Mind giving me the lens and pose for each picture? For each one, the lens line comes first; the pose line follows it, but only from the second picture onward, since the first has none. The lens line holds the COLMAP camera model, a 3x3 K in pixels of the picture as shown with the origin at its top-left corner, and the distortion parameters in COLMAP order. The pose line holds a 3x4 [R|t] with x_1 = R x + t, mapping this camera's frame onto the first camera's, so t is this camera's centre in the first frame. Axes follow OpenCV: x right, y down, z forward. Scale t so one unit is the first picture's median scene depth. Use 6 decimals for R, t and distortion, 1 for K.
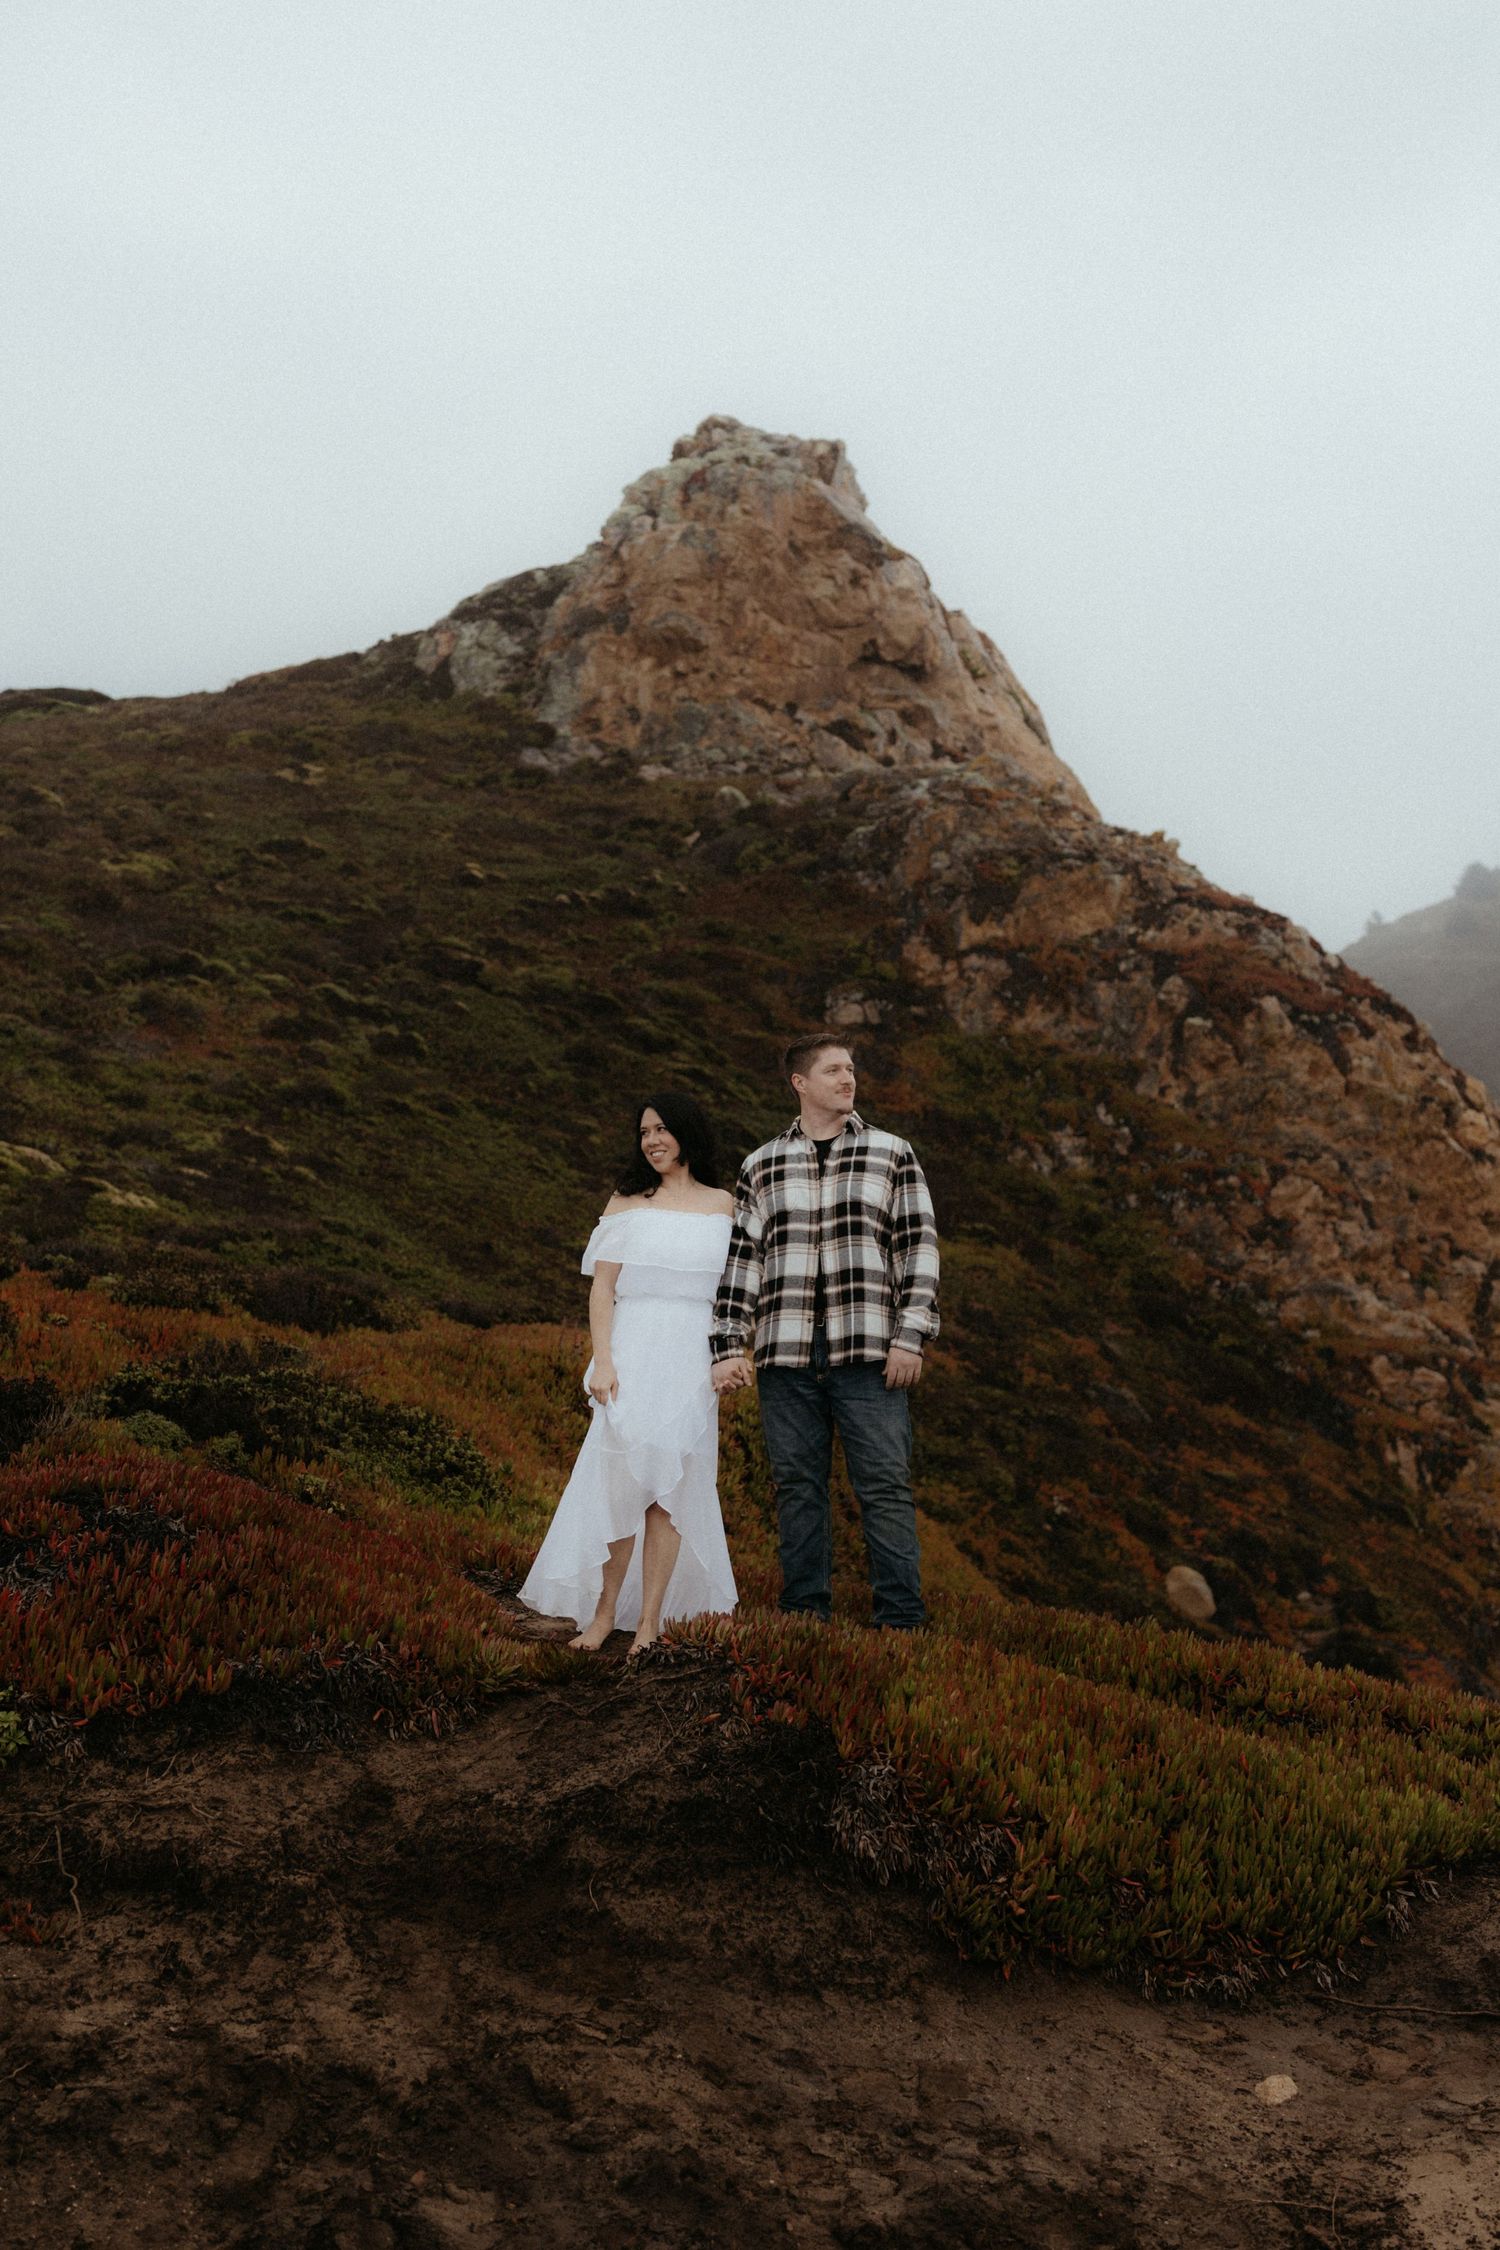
lens RADIAL K [[2251.0, 0, 773.5], [0, 2251.0, 1084.3], [0, 0, 1]] dist [-0.005332, 0.000000]
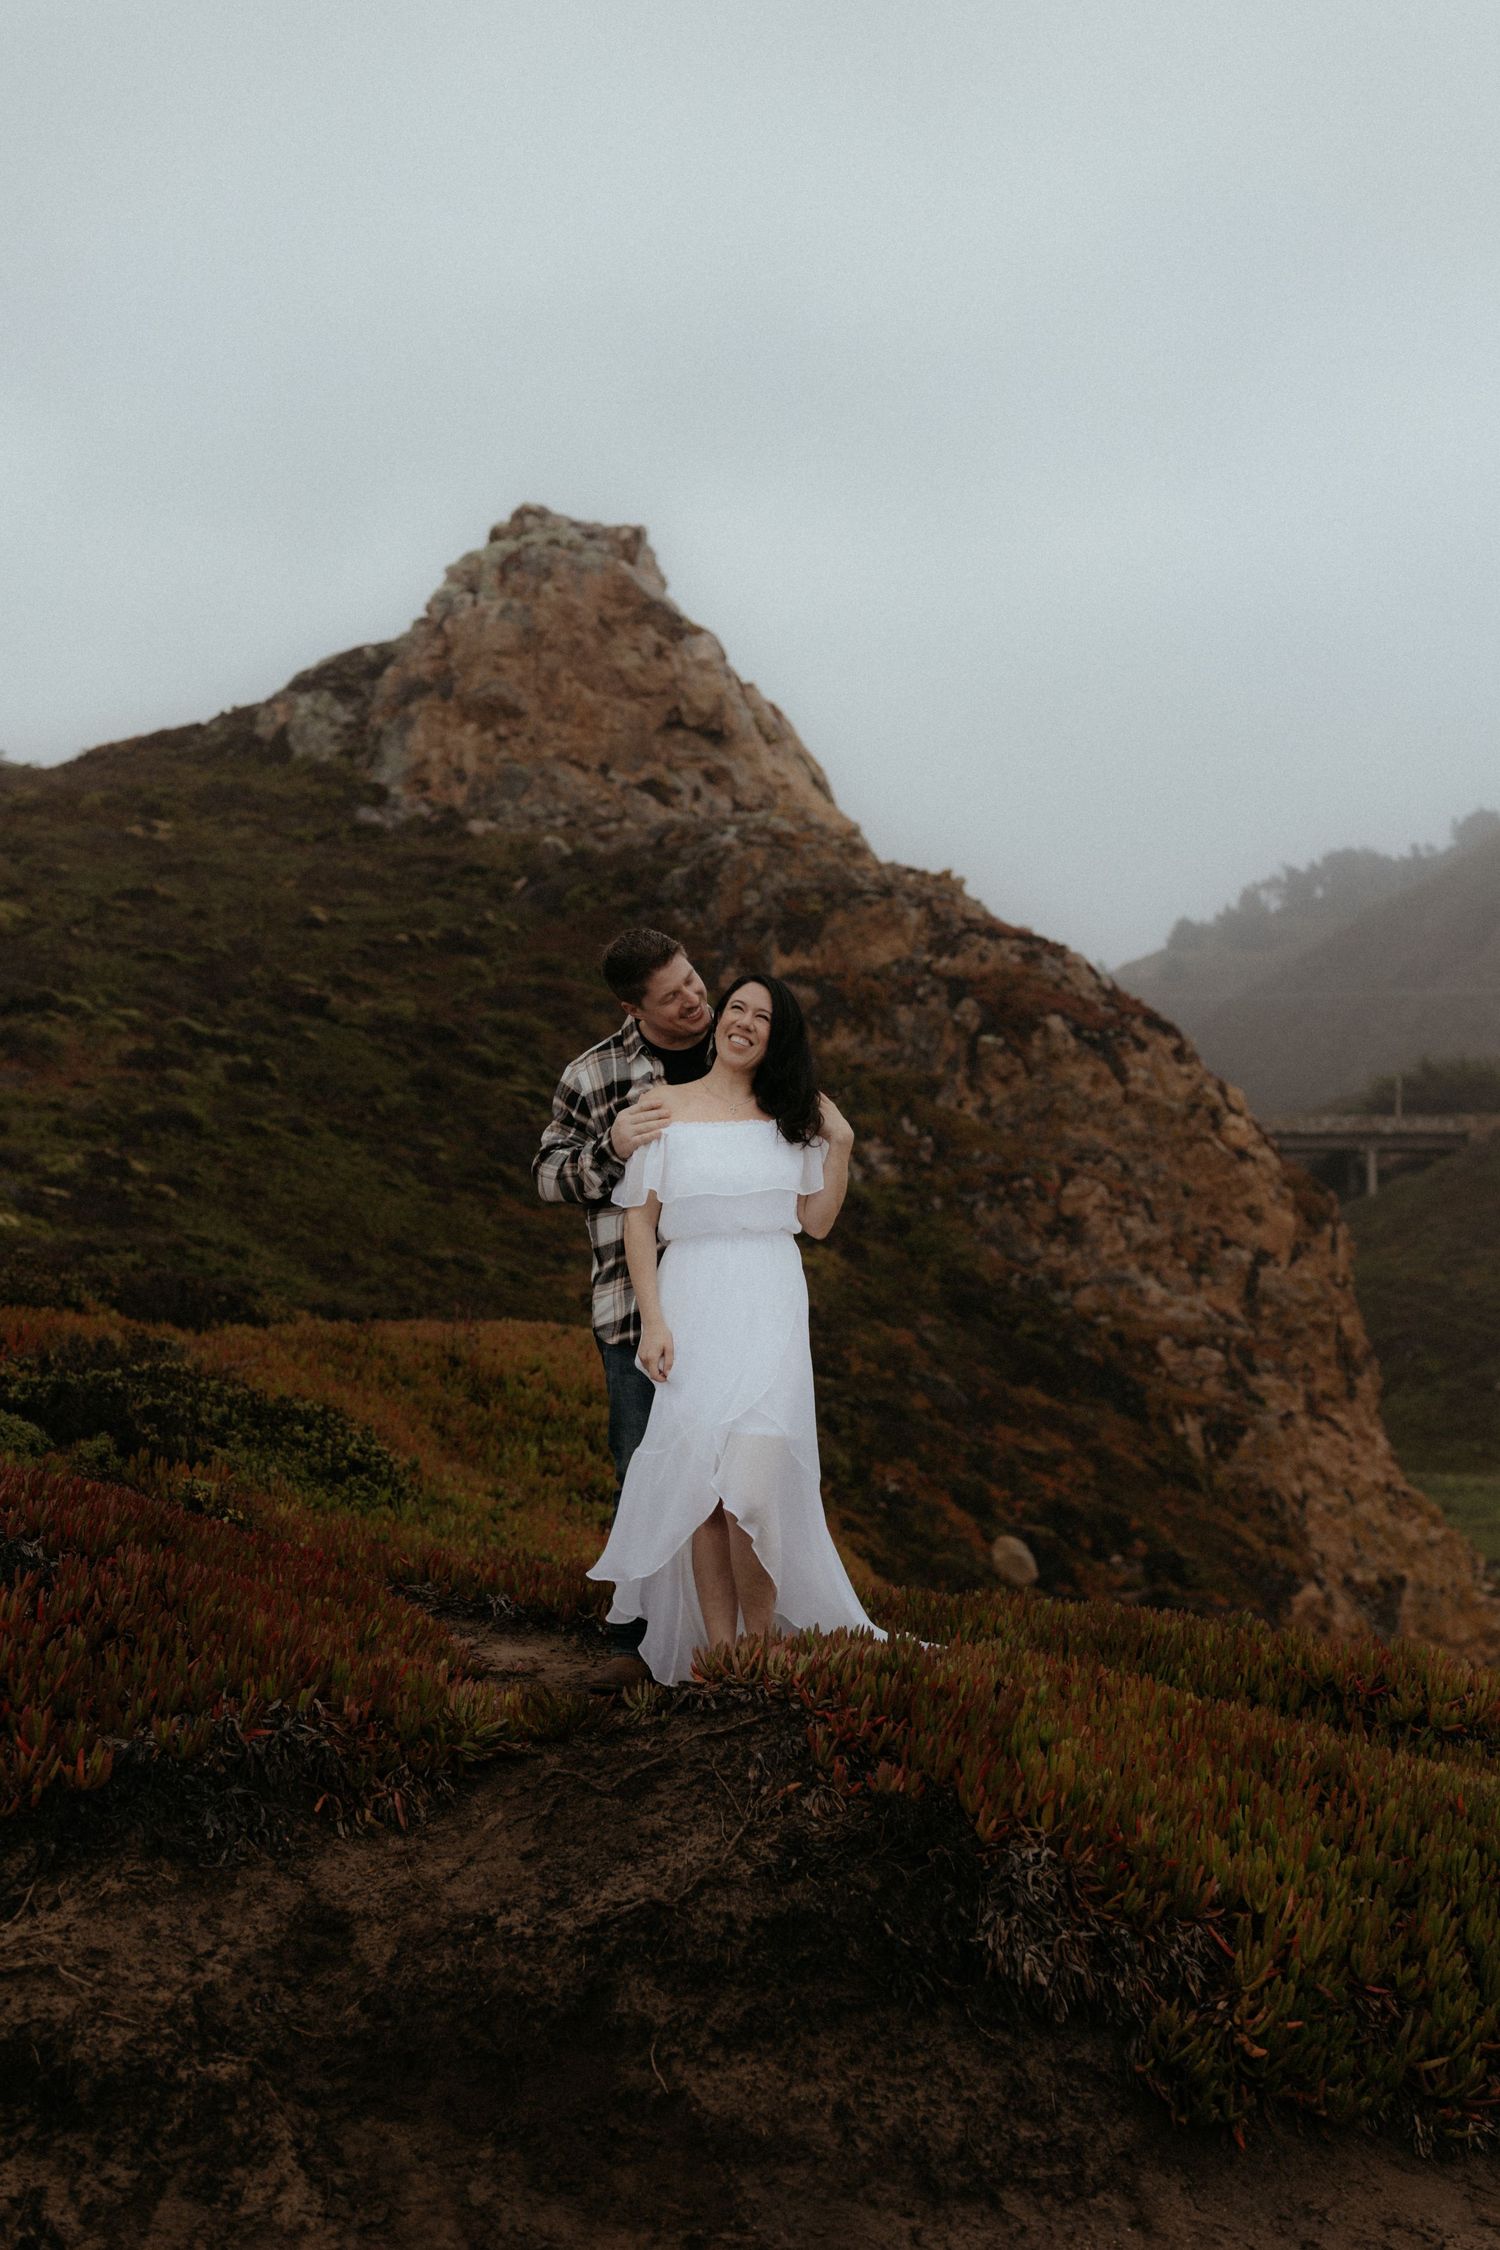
lens RADIAL K [[2075.9, 0, 766.0], [0, 2075.9, 1121.3], [0, 0, 1]] dist [-0.001184, 0.000000]
pose [[0.996698, -0.023643, 0.077682, -0.081178], [0.022973, 0.999691, 0.009508, 0.059168], [-0.077883, -0.007692, 0.996933, 0.331607]]
